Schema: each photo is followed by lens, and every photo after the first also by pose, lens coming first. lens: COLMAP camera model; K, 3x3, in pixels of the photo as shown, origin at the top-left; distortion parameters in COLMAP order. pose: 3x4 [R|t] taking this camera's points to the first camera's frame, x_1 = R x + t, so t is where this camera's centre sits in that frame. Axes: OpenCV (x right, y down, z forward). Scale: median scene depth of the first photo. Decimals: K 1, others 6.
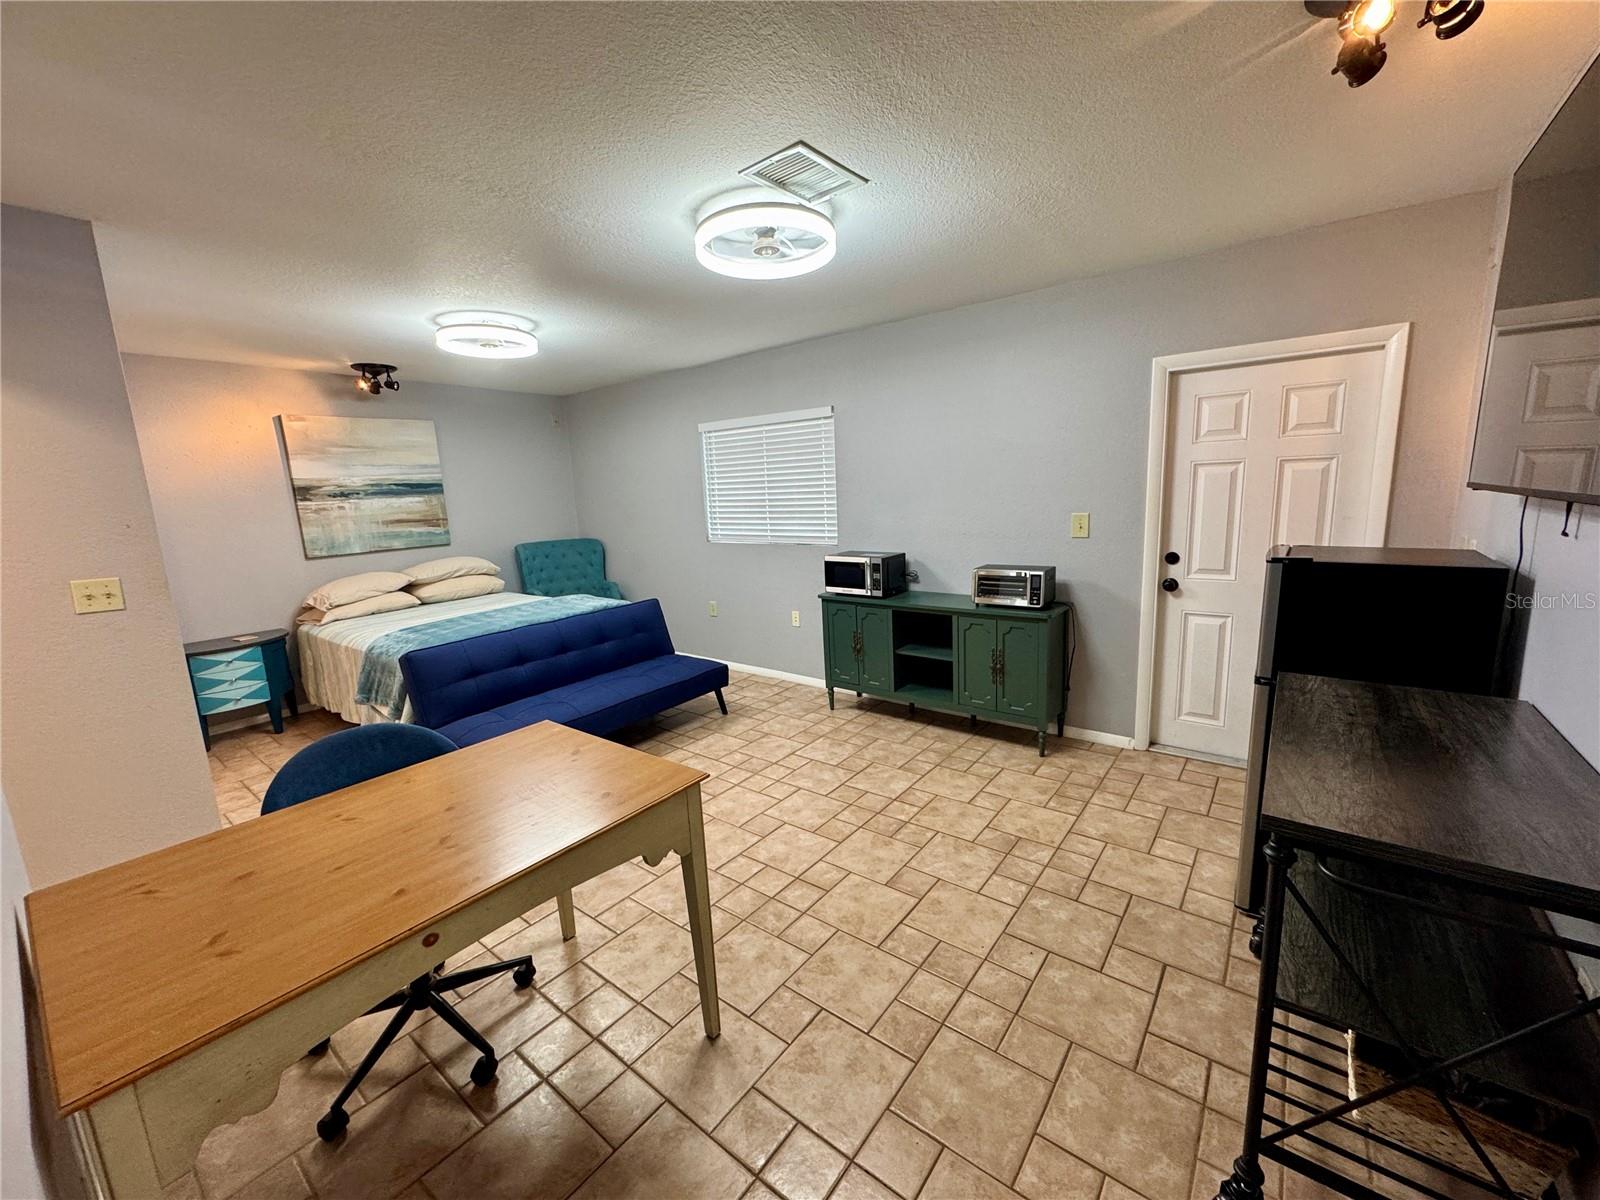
lens RADIAL K [[636.3, 0, 801.0], [0, 636.3, 598.9], [0, 0, 1]] dist [0.000590, -0.000276]
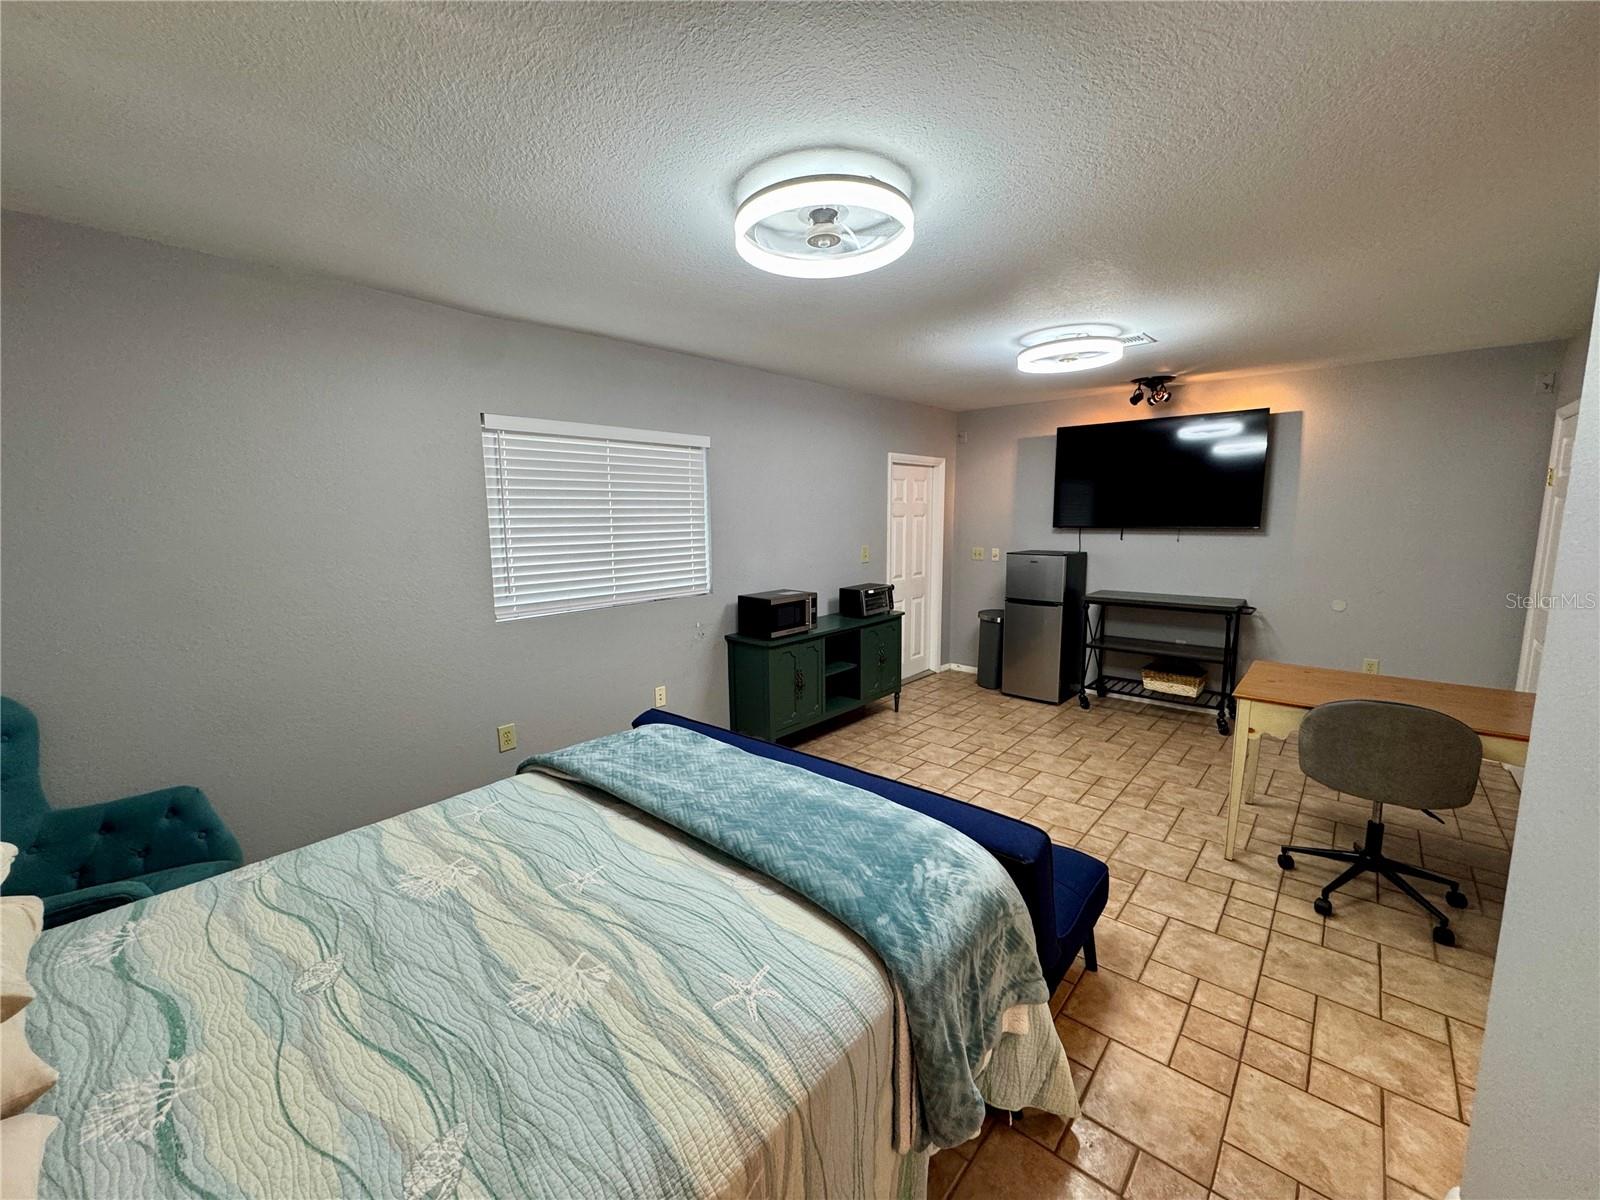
lens RADIAL K [[636.3, 0, 800.2], [0, 636.3, 600.6], [0, 0, 1]] dist [0.000590, -0.000276]
pose [[0.062450, -0.096162, 0.993405, -0.919162], [0.180671, 0.979992, 0.083506, -0.142058], [-0.981559, 0.174265, 0.078574, 0.918612]]
